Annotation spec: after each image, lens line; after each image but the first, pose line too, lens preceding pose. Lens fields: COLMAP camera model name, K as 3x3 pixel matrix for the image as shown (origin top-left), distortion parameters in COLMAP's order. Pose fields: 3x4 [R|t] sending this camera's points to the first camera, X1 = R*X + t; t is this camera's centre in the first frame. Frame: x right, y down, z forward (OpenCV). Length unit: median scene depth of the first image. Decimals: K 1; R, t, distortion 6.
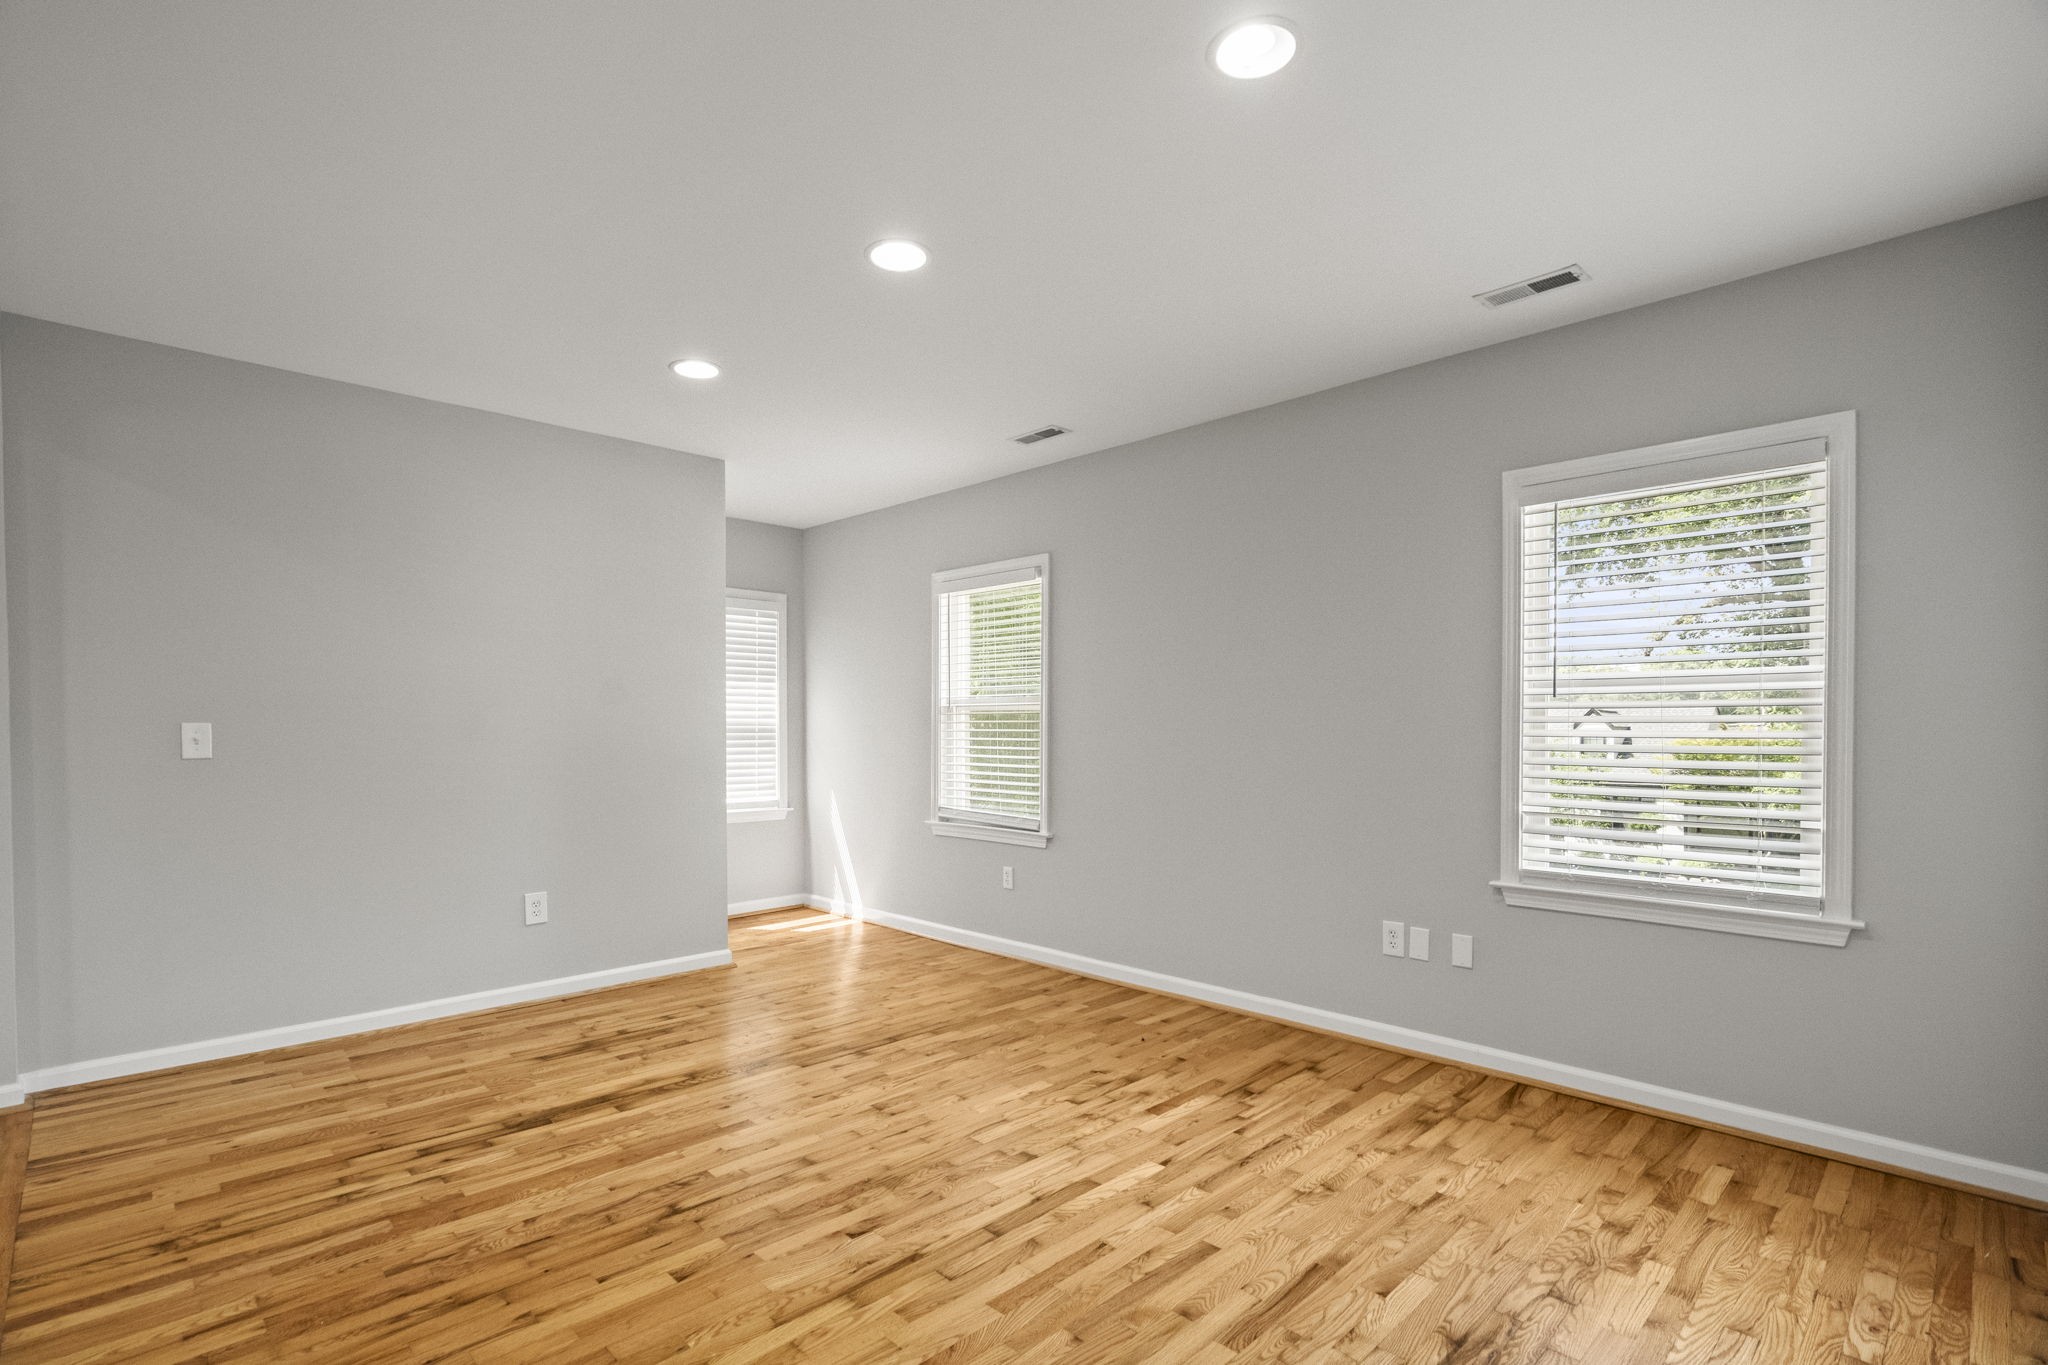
lens RADIAL K [[966.0, 0, 1022.2], [0, 966.0, 745.4], [0, 0, 1]] dist [-0.001291, -0.000144]
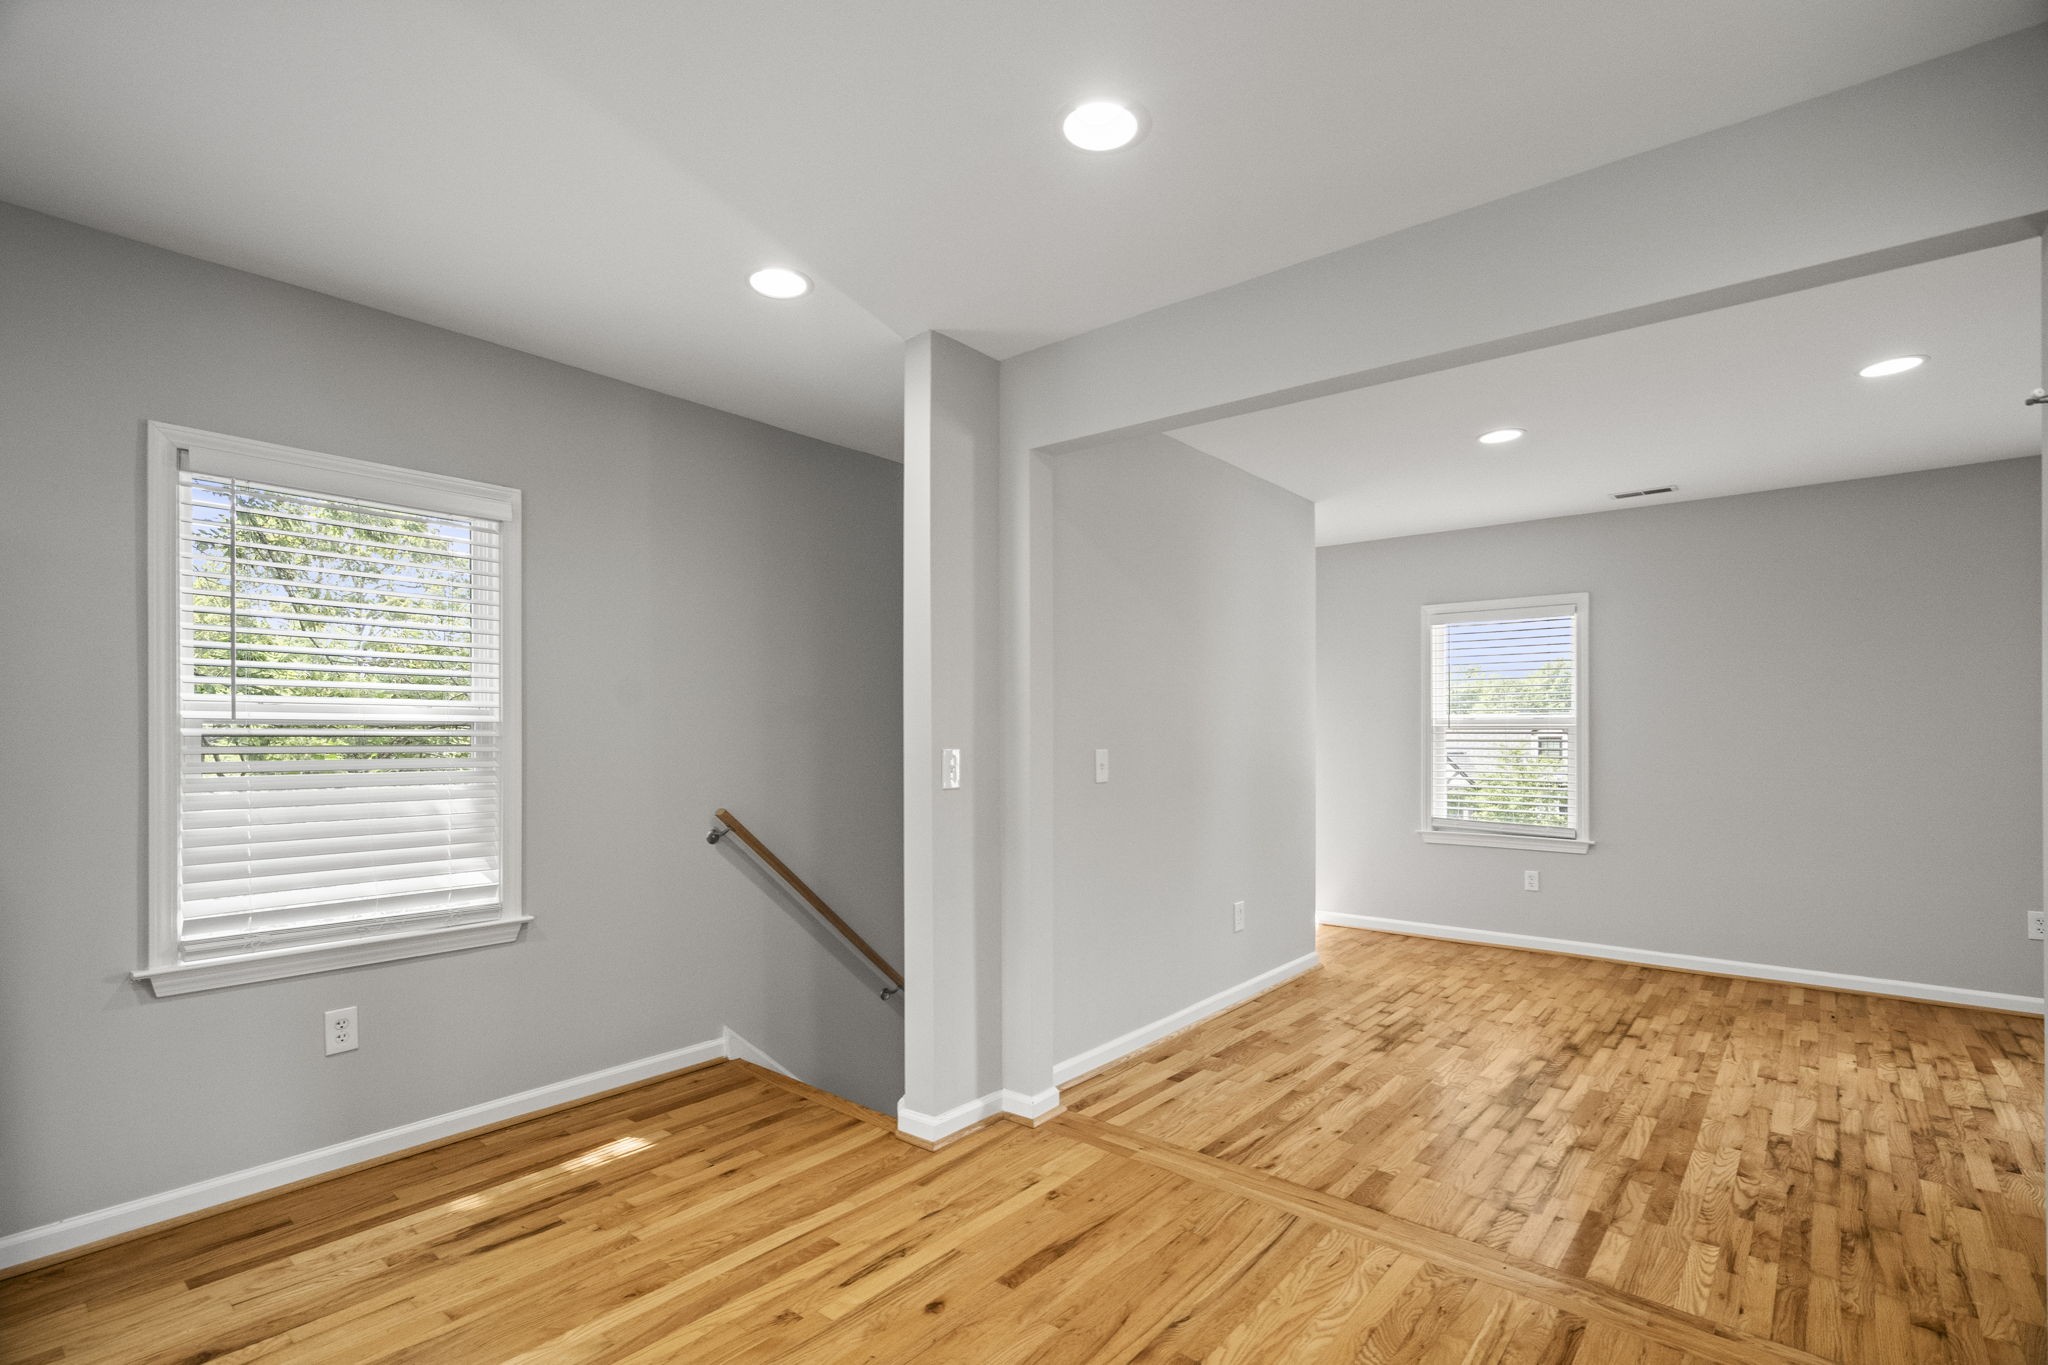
lens RADIAL K [[966.0, 0, 1022.2], [0, 966.0, 745.4], [0, 0, 1]] dist [-0.001291, -0.000144]
pose [[0.994111, -0.000970, 0.108365, -1.061268], [0.001179, 0.999998, -0.001868, -0.025249], [-0.108363, 0.001985, 0.994109, -0.061032]]
